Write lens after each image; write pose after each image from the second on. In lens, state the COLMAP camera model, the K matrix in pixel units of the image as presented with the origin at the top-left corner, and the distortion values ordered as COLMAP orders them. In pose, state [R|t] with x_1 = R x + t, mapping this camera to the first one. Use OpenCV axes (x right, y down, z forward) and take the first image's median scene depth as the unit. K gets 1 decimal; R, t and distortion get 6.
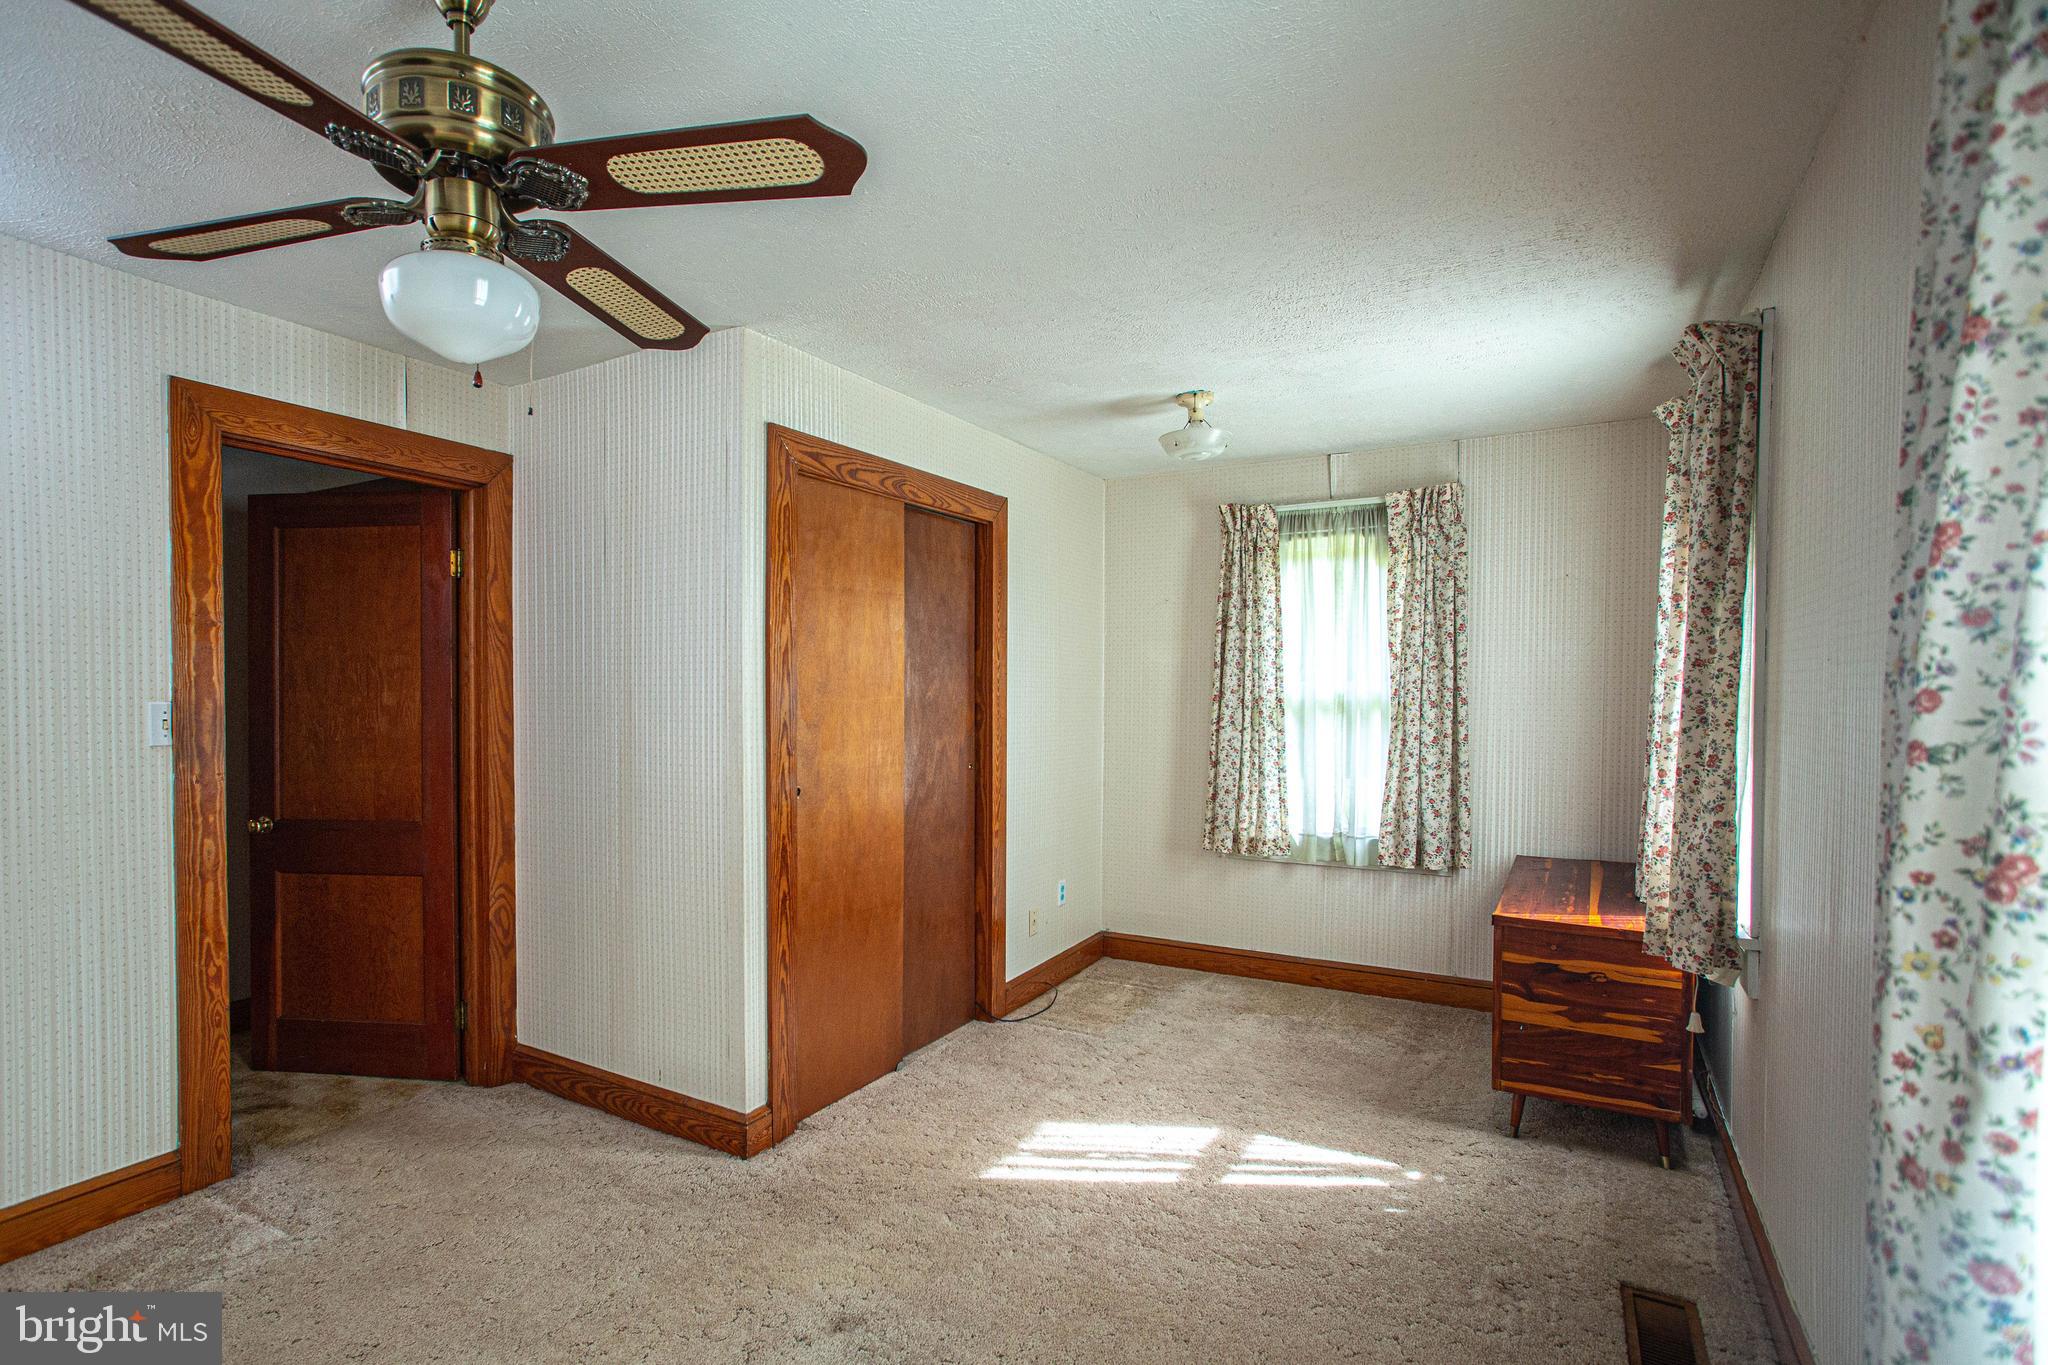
lens RADIAL K [[1020.6, 0, 997.3], [0, 1020.6, 685.3], [0, 0, 1]] dist [-0.079016, 0.051217]
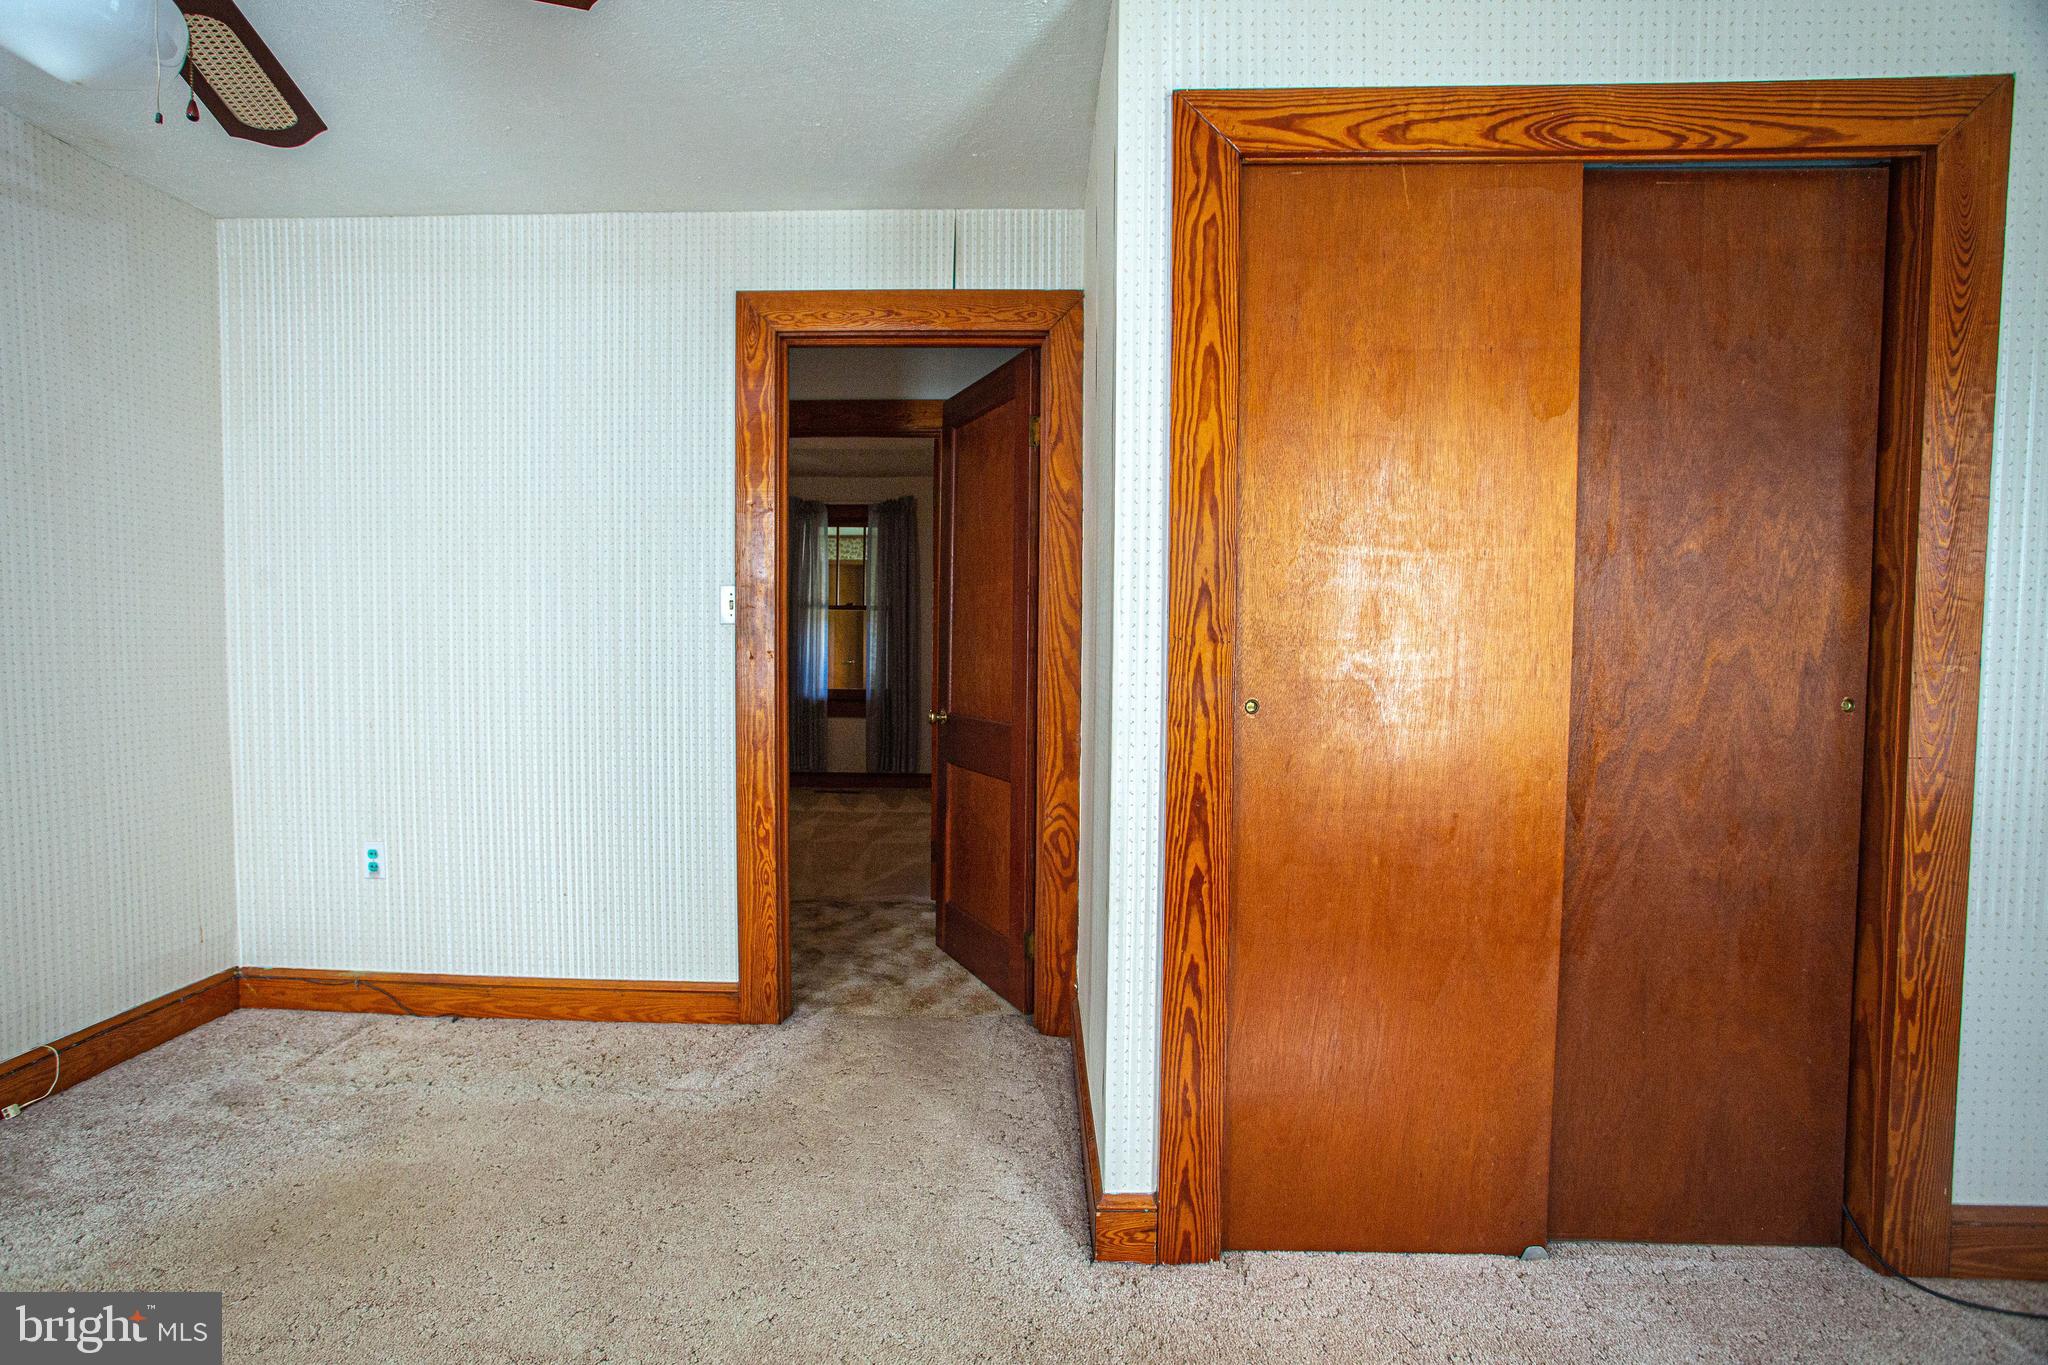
lens RADIAL K [[1020.6, 0, 997.3], [0, 1020.6, 685.3], [0, 0, 1]] dist [-0.079016, 0.051217]
pose [[0.461933, 0.035576, -0.886201, 0.255751], [0.003047, 0.999126, 0.041698, 0.067326], [0.886909, -0.021962, 0.461421, 0.596175]]
